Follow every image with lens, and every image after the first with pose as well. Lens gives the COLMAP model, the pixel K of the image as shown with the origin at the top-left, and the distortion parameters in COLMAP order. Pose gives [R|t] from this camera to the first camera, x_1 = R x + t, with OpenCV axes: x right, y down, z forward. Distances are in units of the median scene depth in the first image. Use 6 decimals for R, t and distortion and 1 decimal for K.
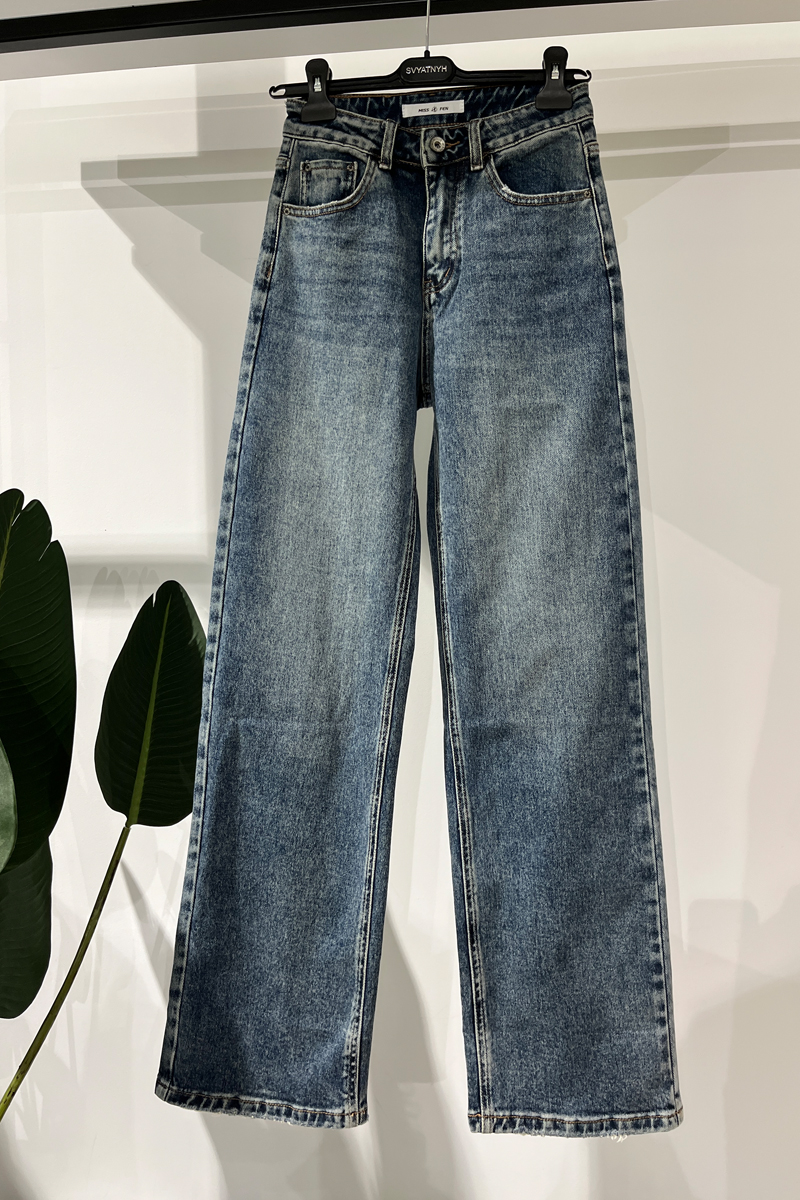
lens RADIAL K [[899.0, 0, 393.0], [0, 899.0, 600.4], [0, 0, 1]] dist [0.004627, -0.012942]
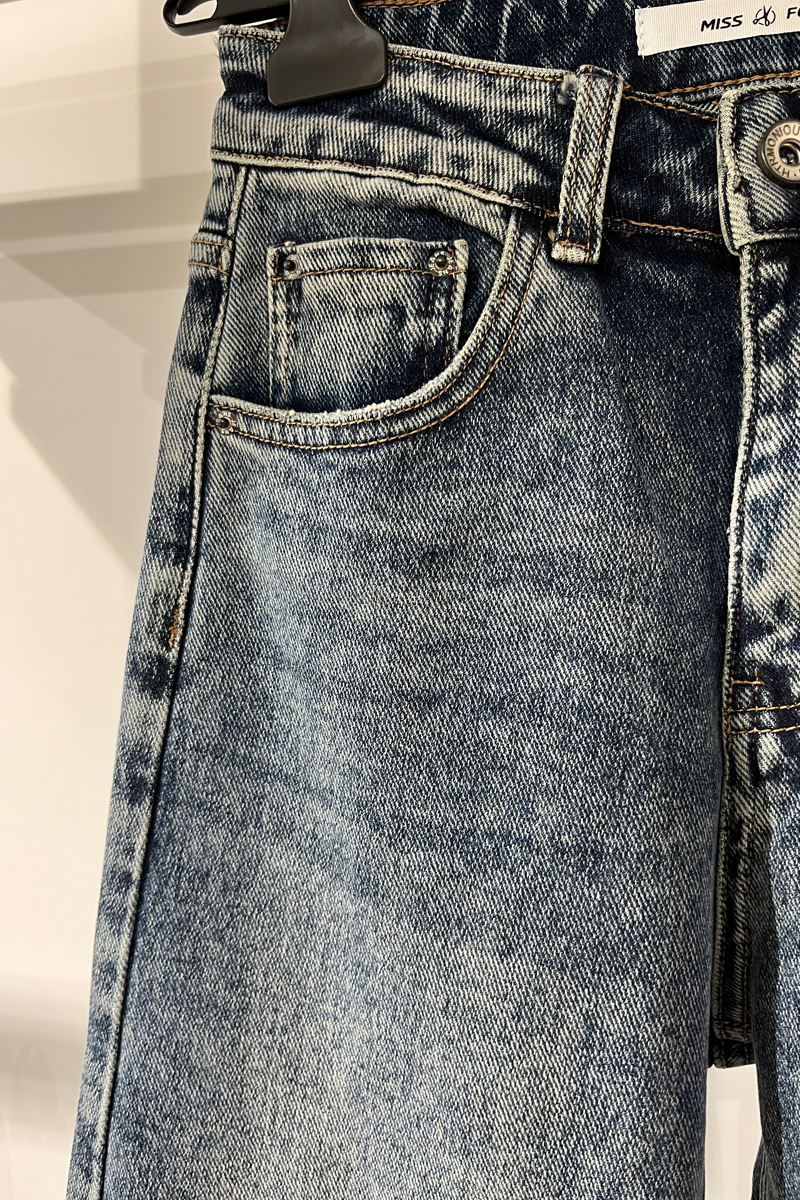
lens RADIAL K [[899.0, 0, 411.7], [0, 899.0, 596.6], [0, 0, 1]] dist [0.004627, -0.012942]
pose [[0.990665, -0.012404, -0.135752, -0.021204], [0.014428, 0.999799, 0.013938, -0.385175], [0.135552, -0.015767, 0.990645, 0.731294]]
